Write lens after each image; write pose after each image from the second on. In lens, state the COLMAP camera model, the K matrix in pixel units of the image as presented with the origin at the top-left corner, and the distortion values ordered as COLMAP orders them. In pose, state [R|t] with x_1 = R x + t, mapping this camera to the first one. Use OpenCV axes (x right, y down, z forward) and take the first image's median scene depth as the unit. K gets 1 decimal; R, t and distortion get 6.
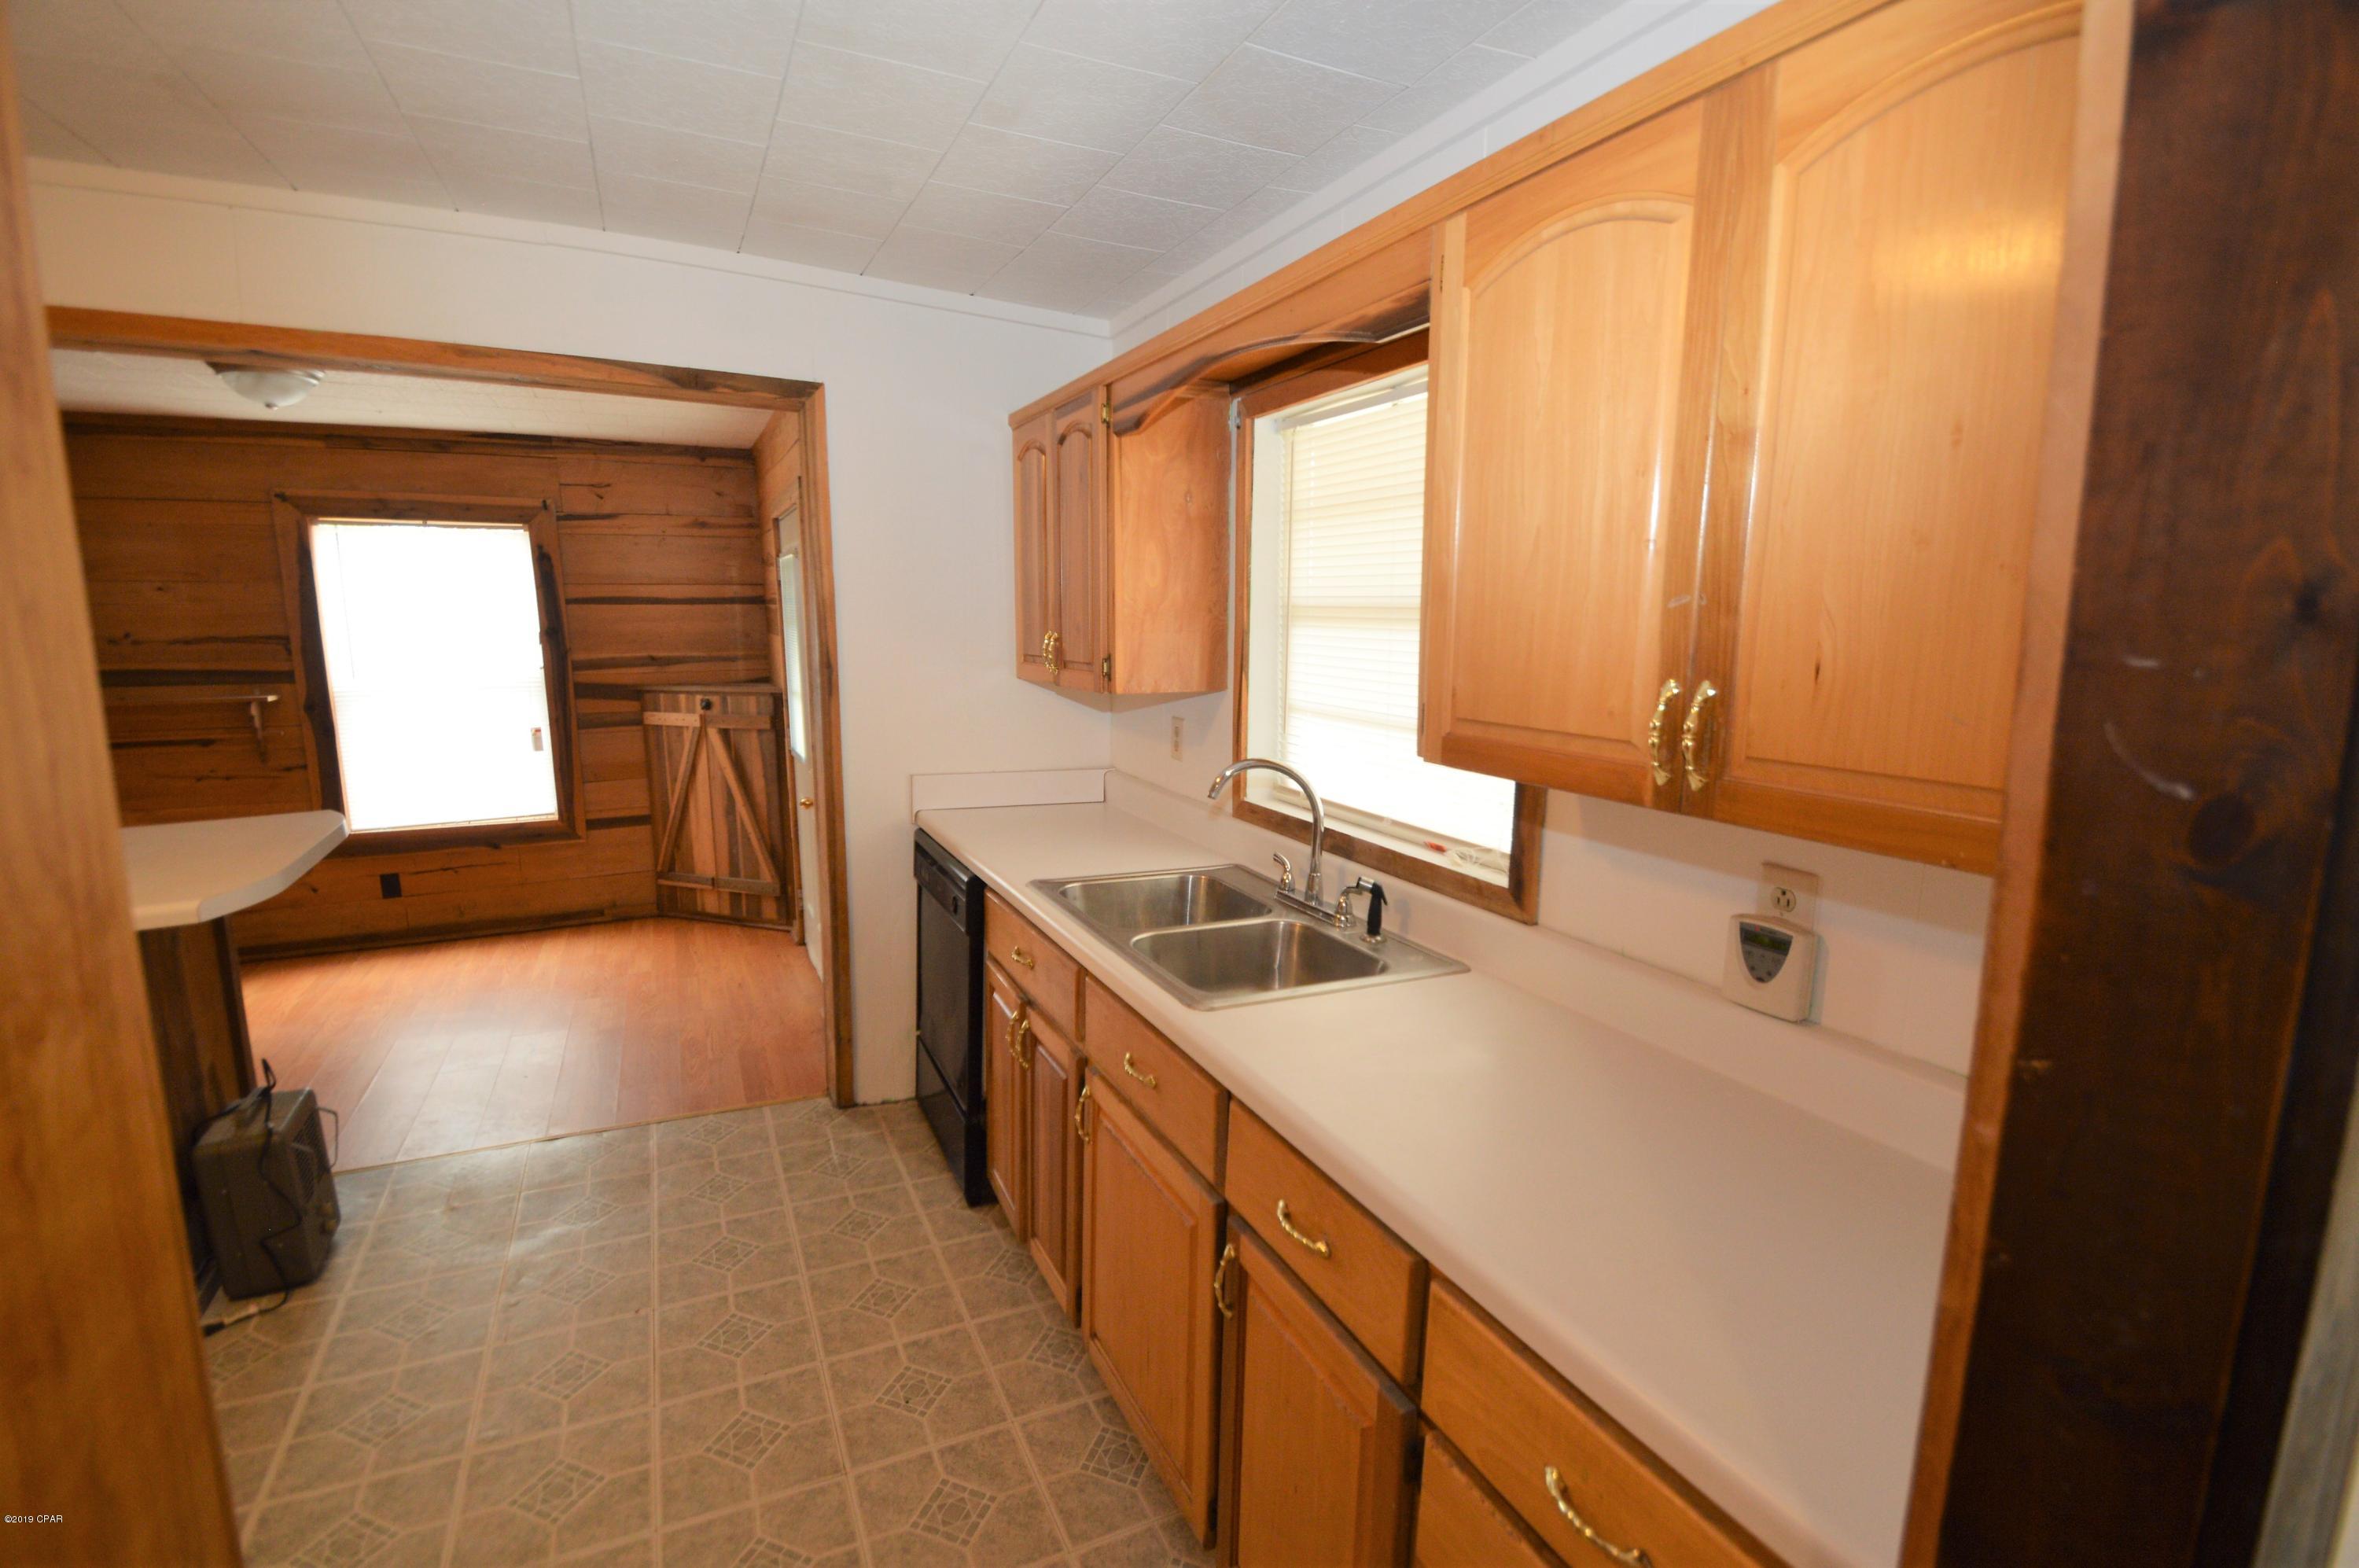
lens RADIAL K [[1050.9, 0, 1156.7], [0, 1050.9, 793.9], [0, 0, 1]] dist [0.019815, -0.020047]
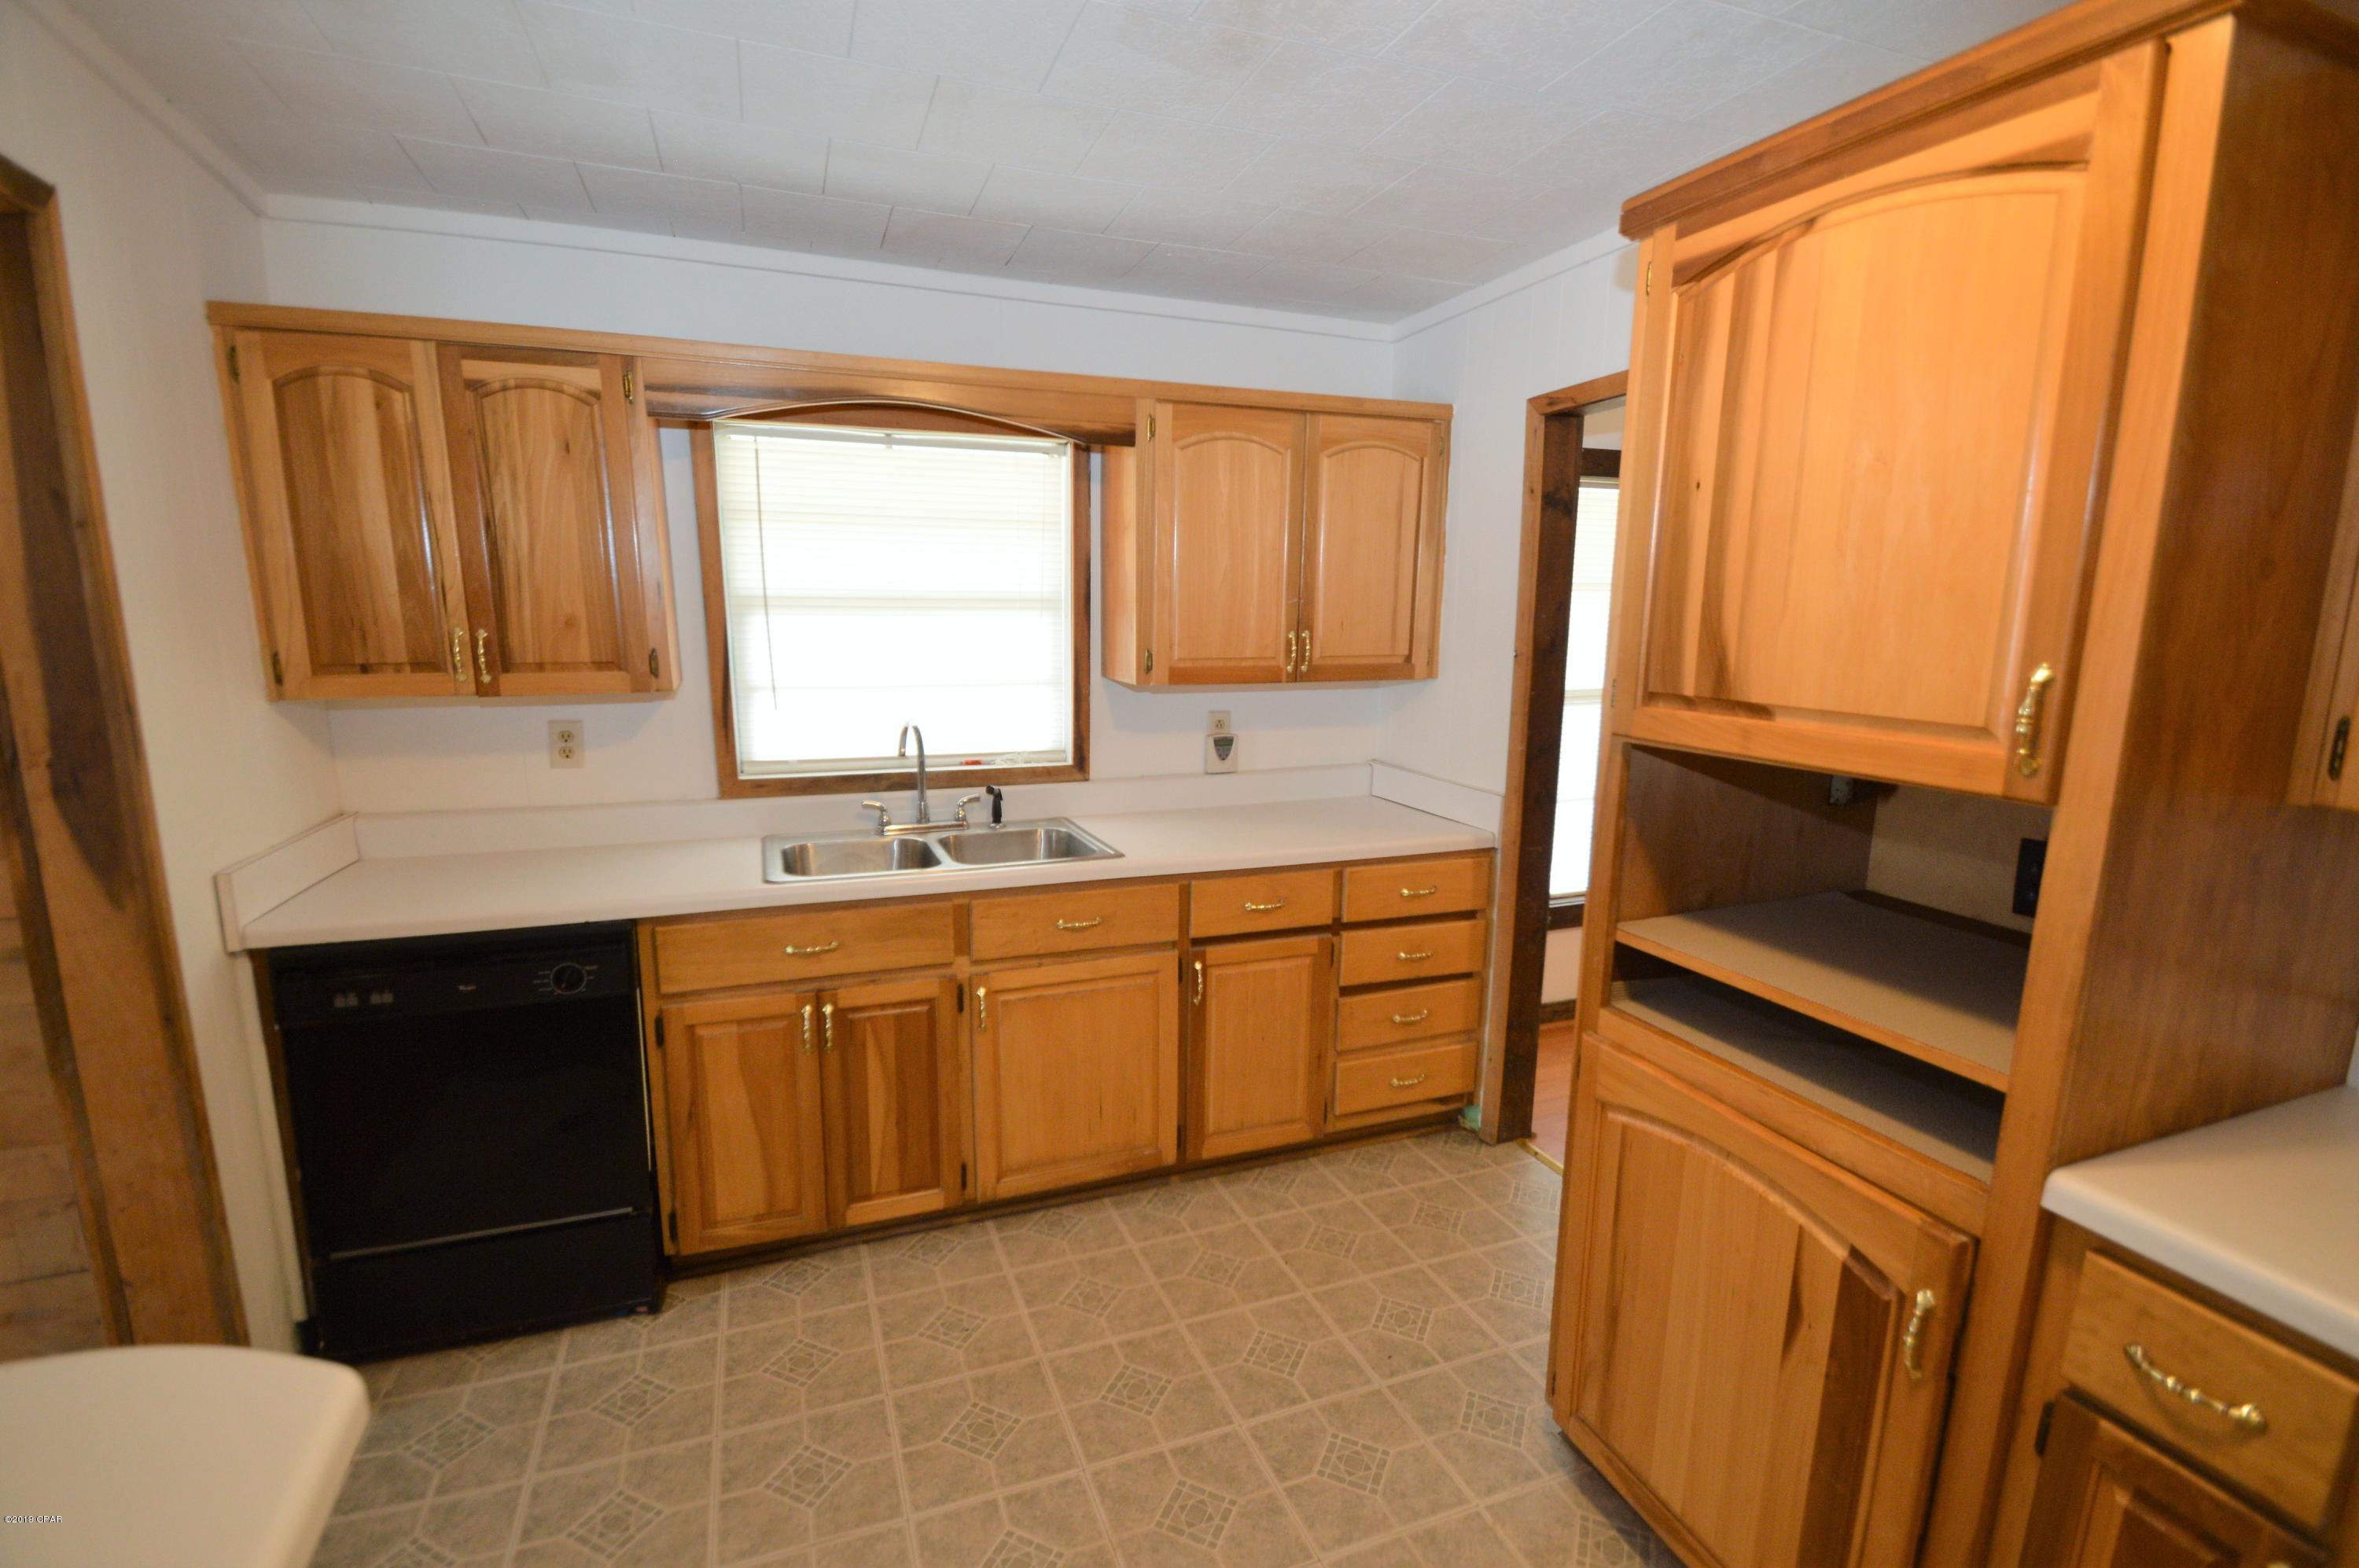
lens RADIAL K [[1050.9, 0, 1156.7], [0, 1050.9, 793.9], [0, 0, 1]] dist [0.019815, -0.020047]
pose [[0.084564, -0.190213, 0.978094, -0.454974], [0.164390, 0.970822, 0.174586, -0.047029], [-0.982764, 0.146025, 0.113366, 0.231523]]
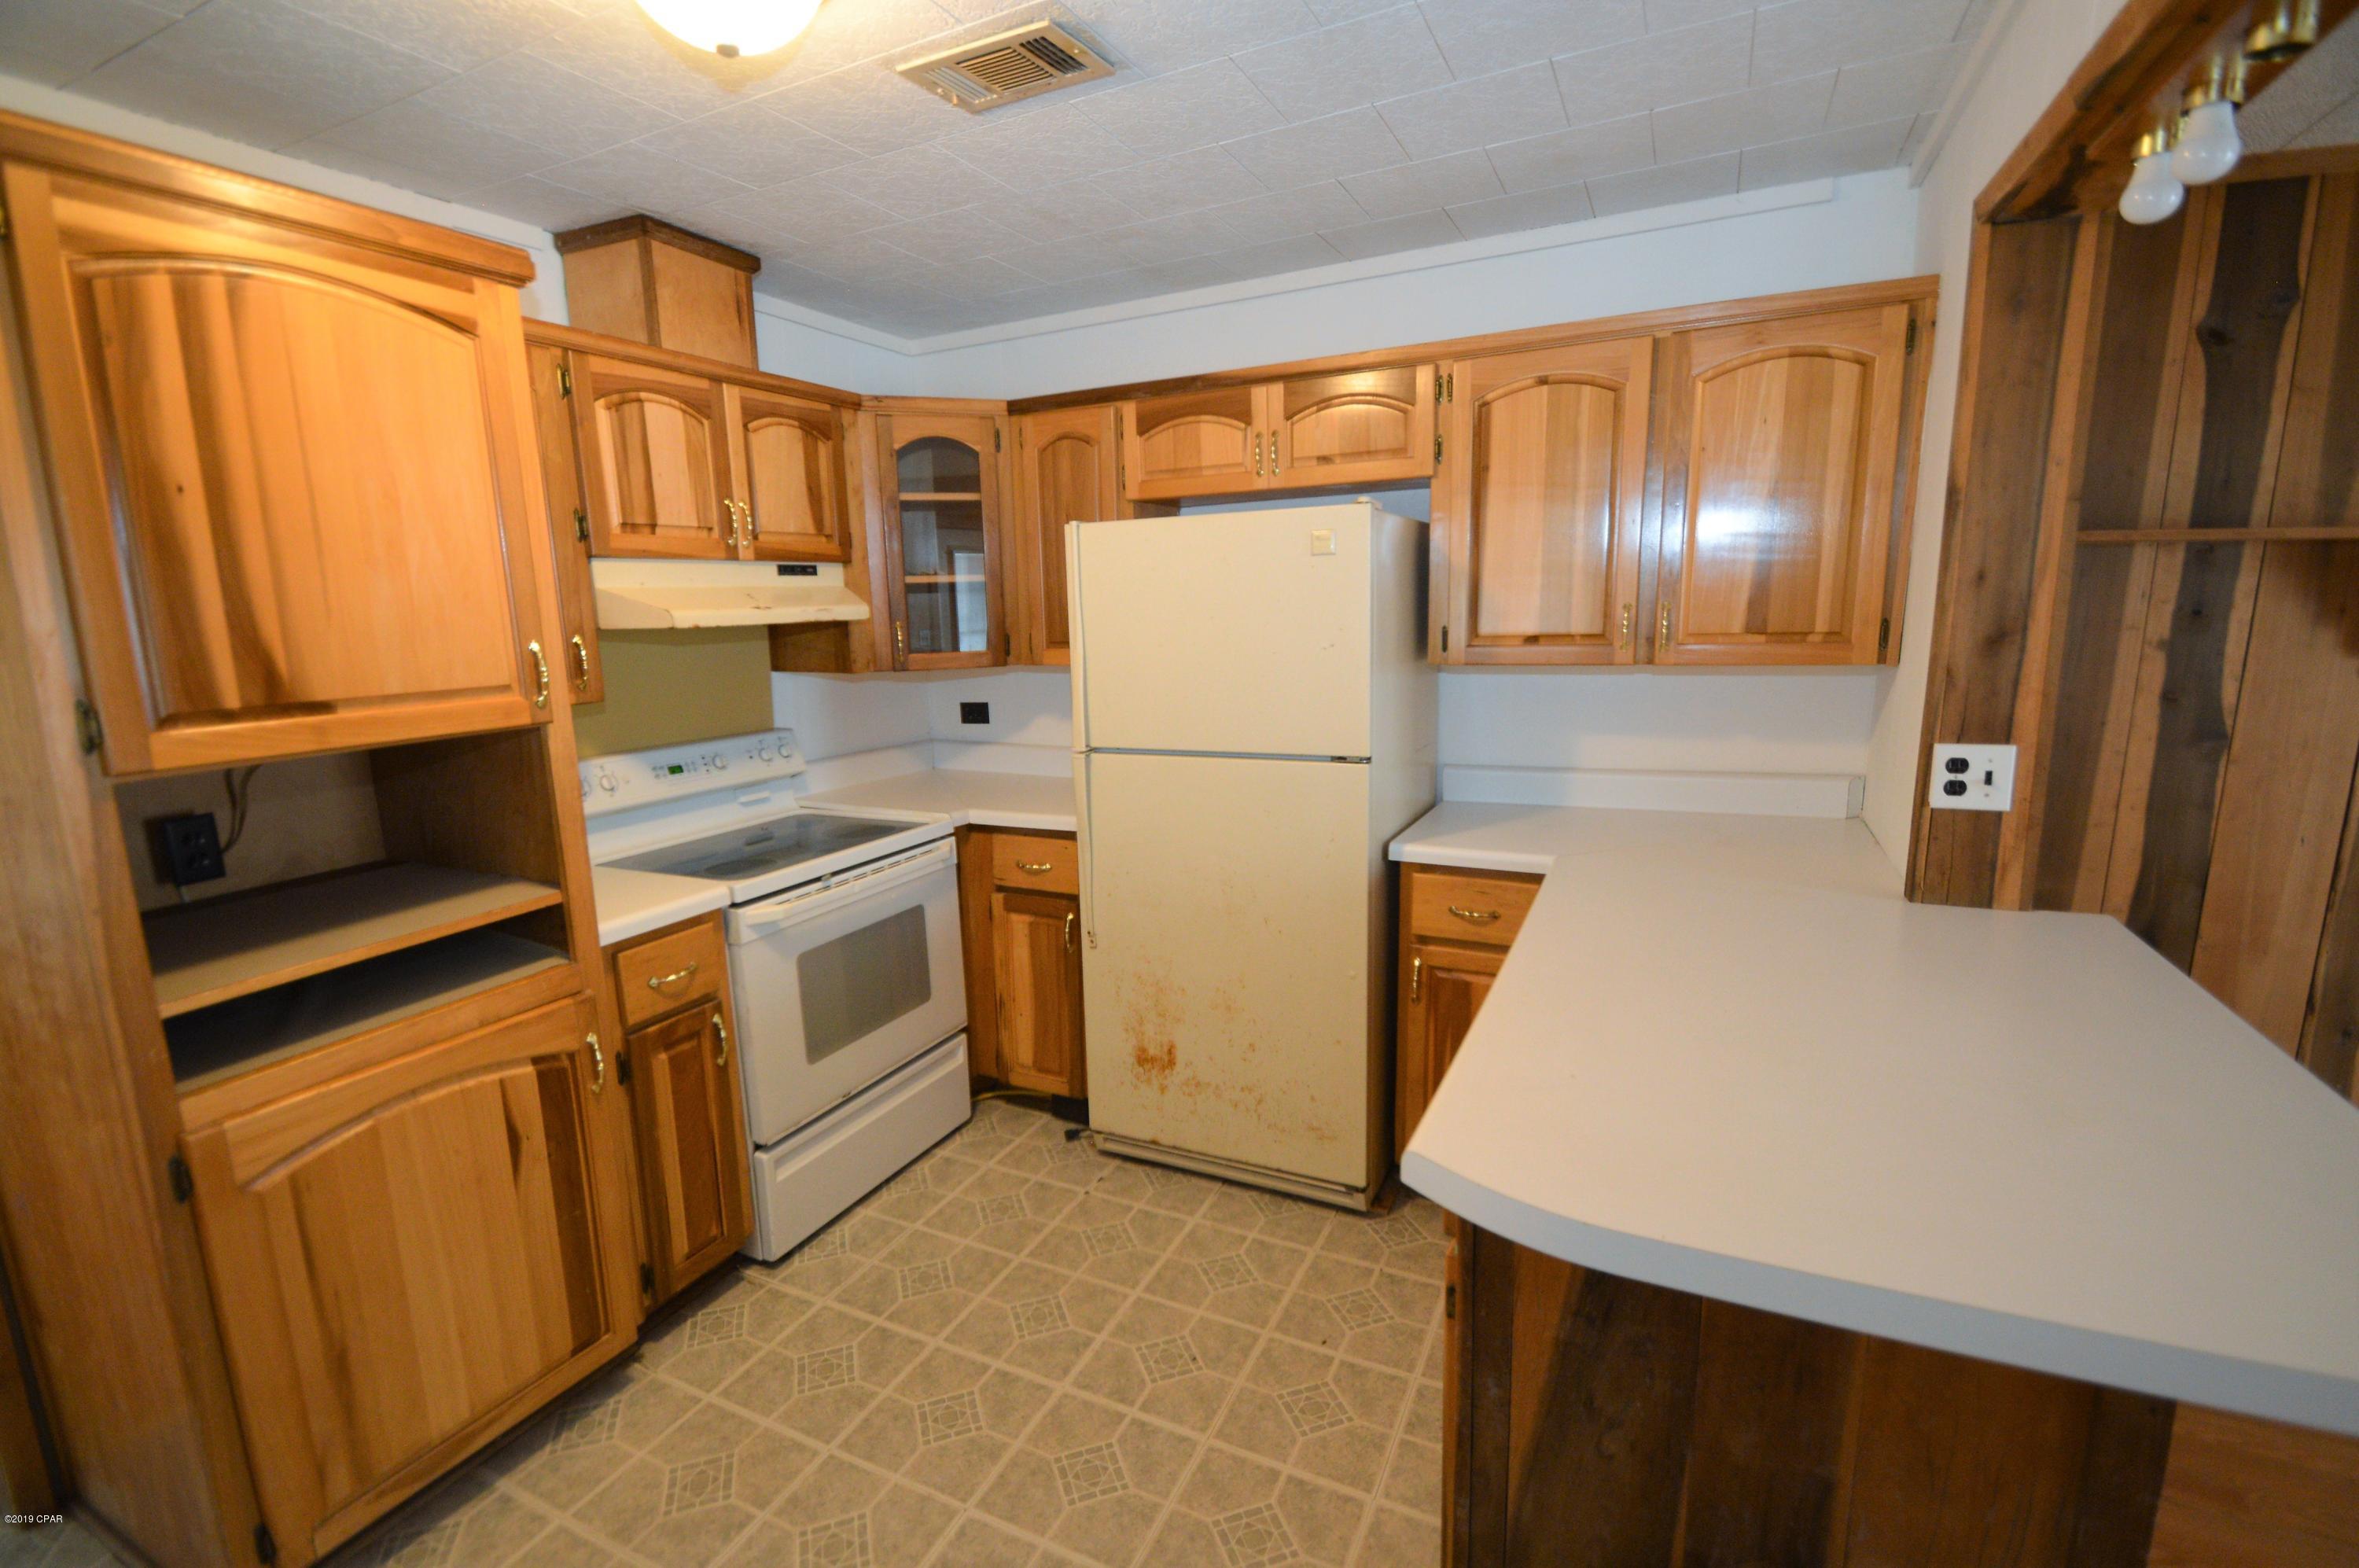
lens RADIAL K [[1050.9, 0, 1156.7], [0, 1050.9, 793.9], [0, 0, 1]] dist [0.019815, -0.020047]
pose [[-0.783719, 0.122209, -0.608975, -0.183155], [-0.093048, 0.946287, 0.309649, -0.084751], [0.614107, 0.299342, -0.730252, 0.468313]]
